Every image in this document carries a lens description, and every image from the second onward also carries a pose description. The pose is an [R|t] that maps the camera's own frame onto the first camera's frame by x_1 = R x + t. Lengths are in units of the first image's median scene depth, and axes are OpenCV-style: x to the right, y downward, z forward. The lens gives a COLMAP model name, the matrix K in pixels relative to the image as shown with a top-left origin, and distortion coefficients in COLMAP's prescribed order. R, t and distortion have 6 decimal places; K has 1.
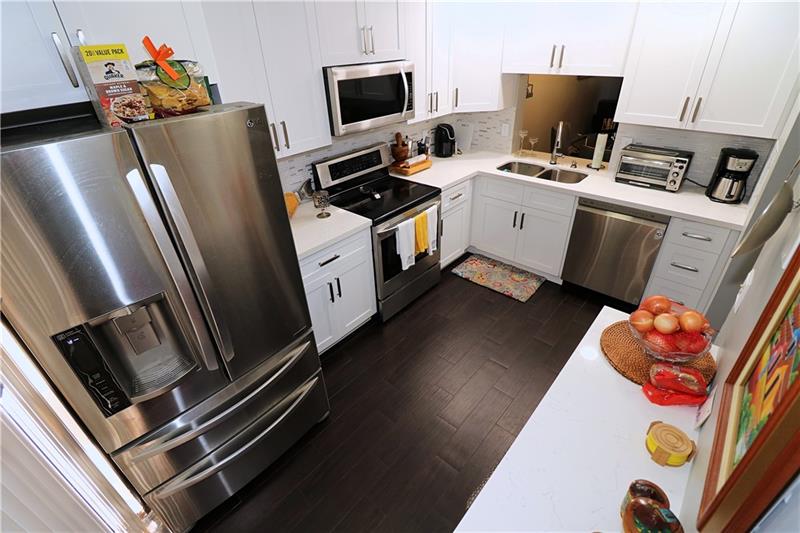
lens RADIAL K [[373.0, 0, 399.9], [0, 373.0, 257.1], [0, 0, 1]] dist [0.009457, -0.019306]
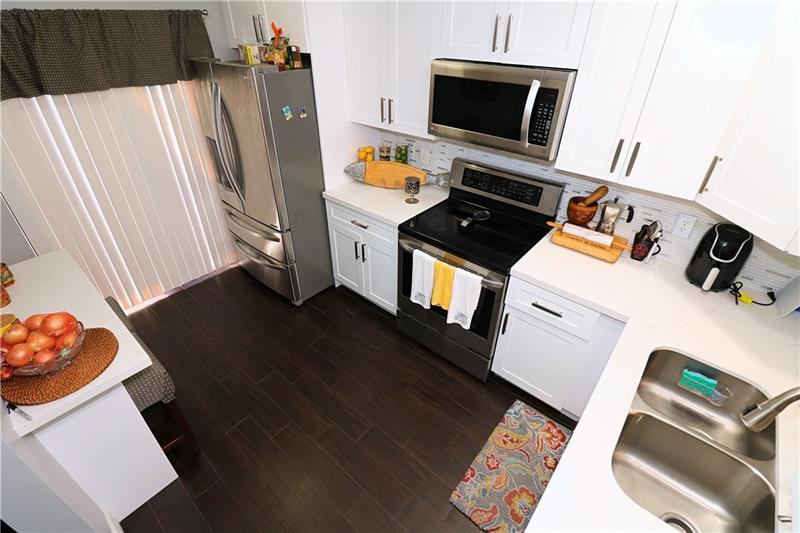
lens RADIAL K [[373.0, 0, 399.9], [0, 373.0, 257.1], [0, 0, 1]] dist [0.009457, -0.019306]
pose [[0.014024, 0.569780, -0.821677, 0.691158], [-0.504293, 0.713622, 0.486244, -0.461417], [0.863419, 0.407547, 0.297344, 0.692564]]
